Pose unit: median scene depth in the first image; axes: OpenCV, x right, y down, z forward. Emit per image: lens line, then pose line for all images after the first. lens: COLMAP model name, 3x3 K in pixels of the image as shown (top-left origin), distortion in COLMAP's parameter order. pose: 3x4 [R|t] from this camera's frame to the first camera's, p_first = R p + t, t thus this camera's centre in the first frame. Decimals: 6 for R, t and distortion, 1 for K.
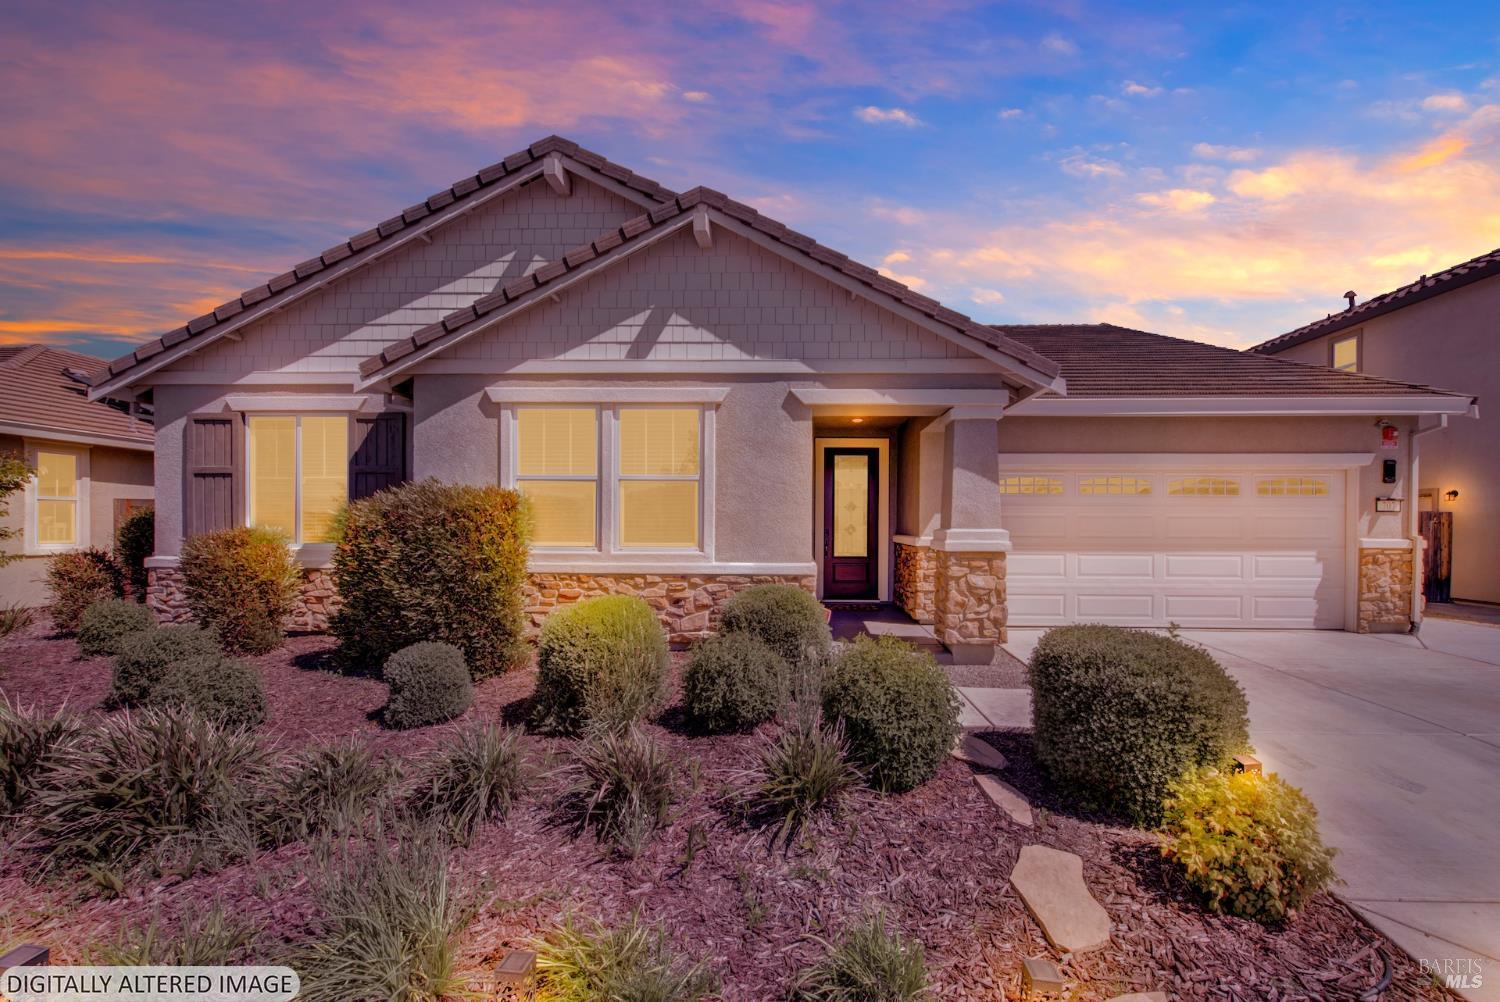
lens RADIAL K [[621.7, 0, 785.1], [0, 621.7, 526.1], [0, 0, 1]] dist [-0.001108, -0.000140]
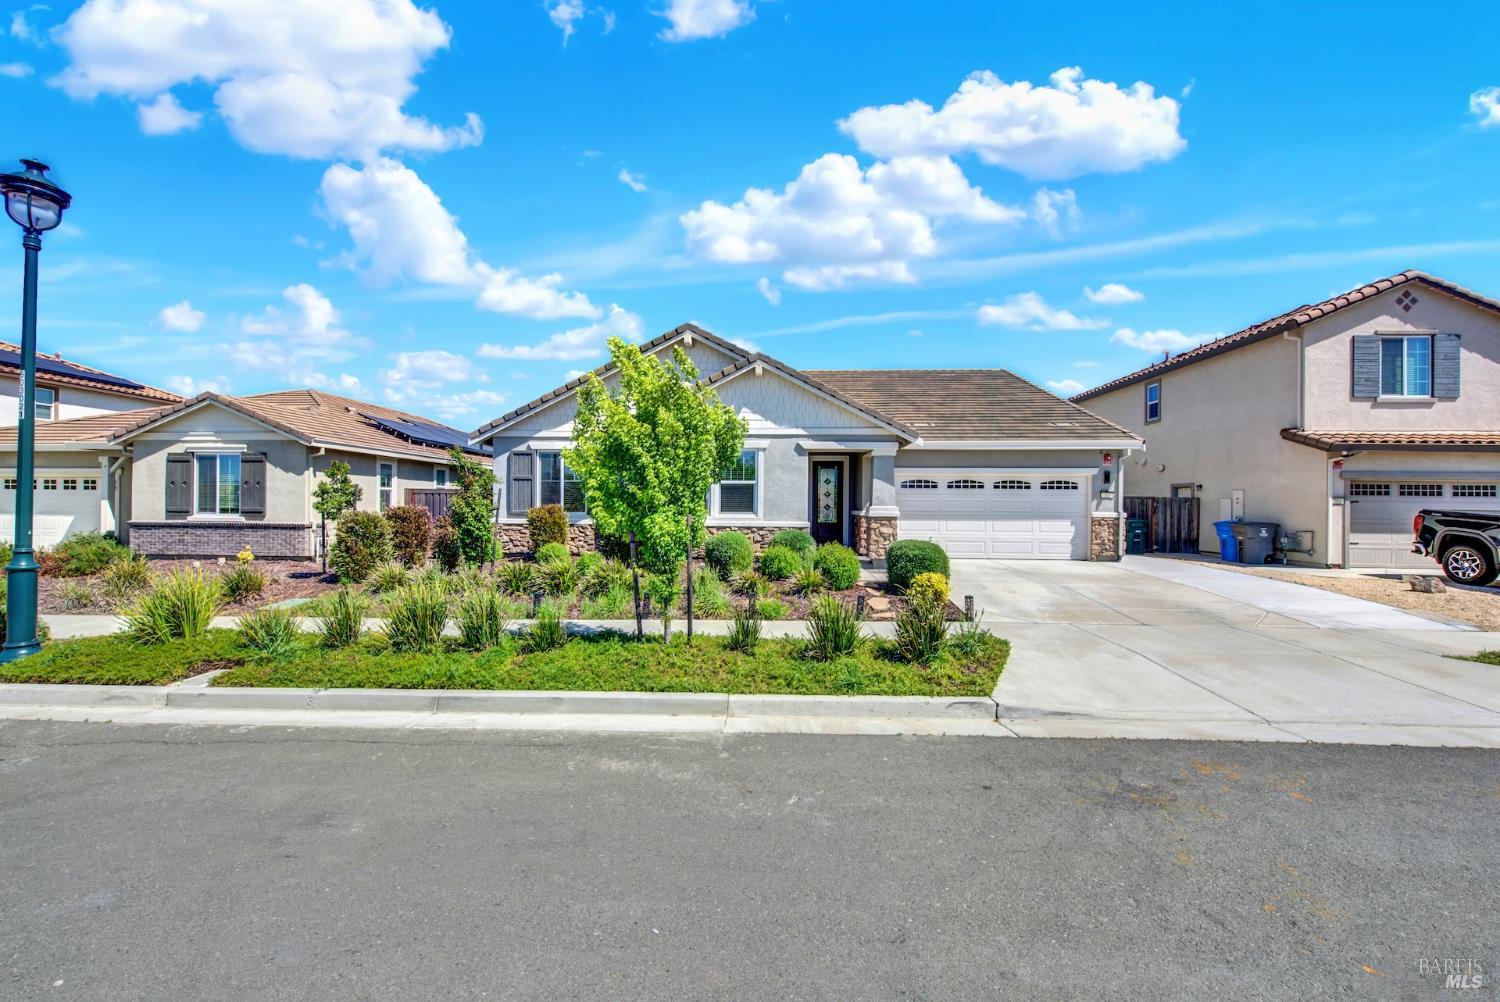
lens RADIAL K [[587.4, 0, 750.0], [0, 587.4, 501.0], [0, 0, 1]] dist [0.000058, -0.000045]
pose [[0.999390, 0.002776, -0.034821, -0.085943], [-0.003095, 0.999954, -0.009124, 0.006184], [0.034794, 0.009226, 0.999352, -1.047314]]
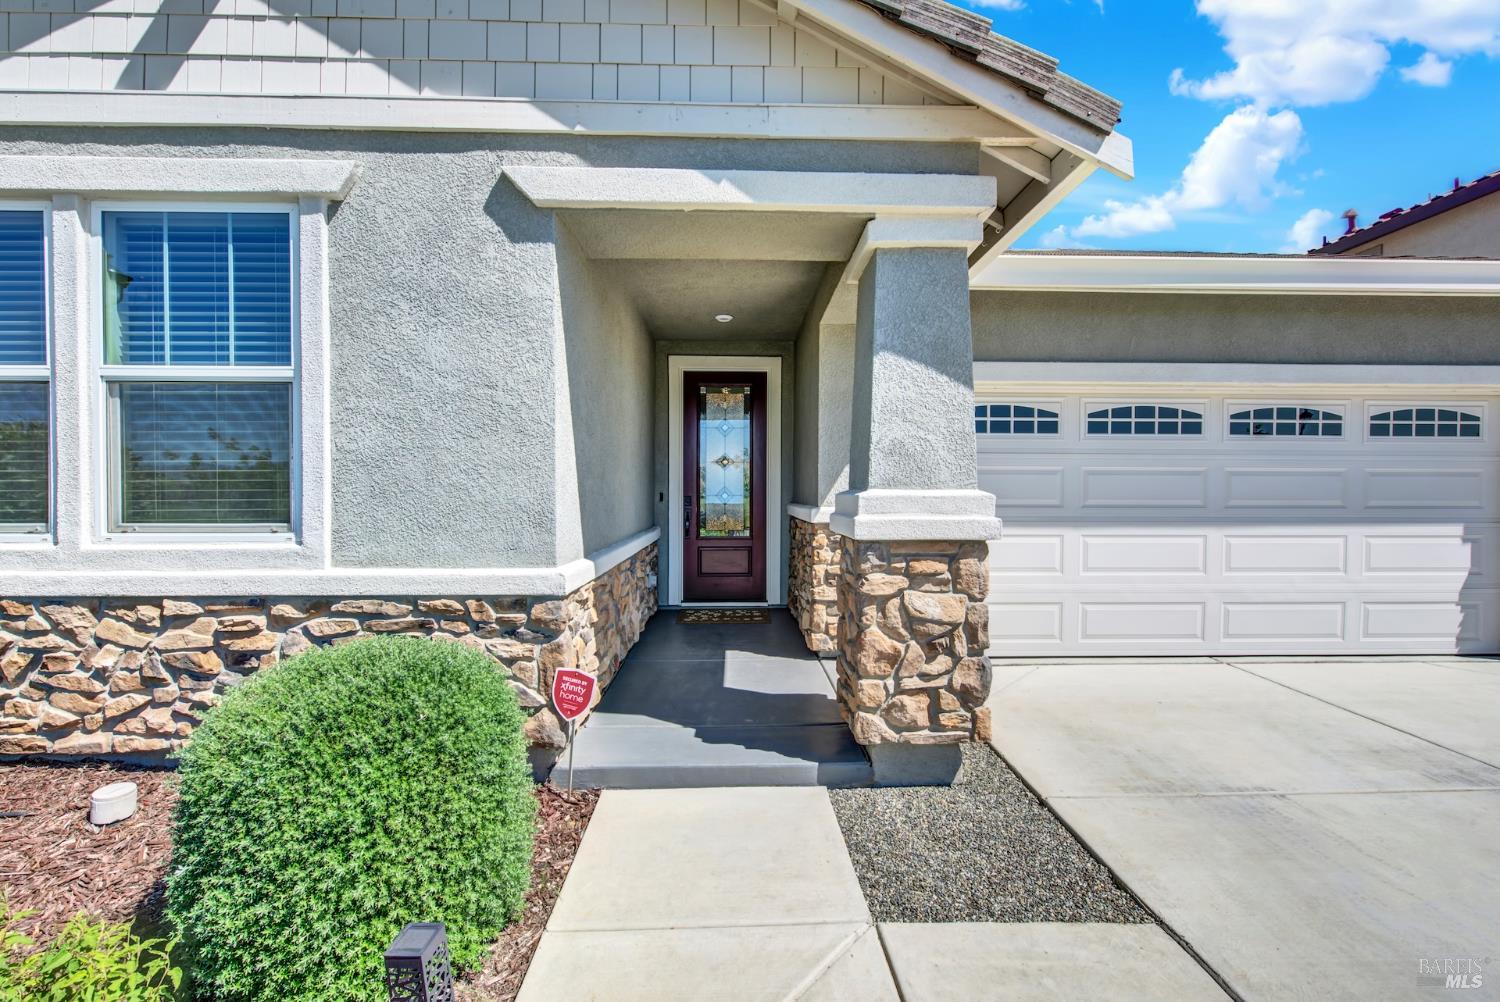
lens RADIAL K [[598.7, 0, 754.3], [0, 598.7, 505.5], [0, 0, 1]] dist [-0.002351, -0.000429]
pose [[0.998513, -0.003352, 0.054407, 0.158607], [0.002461, 0.999862, 0.016441, 0.008444], [-0.054455, -0.016283, 0.998383, 0.564278]]
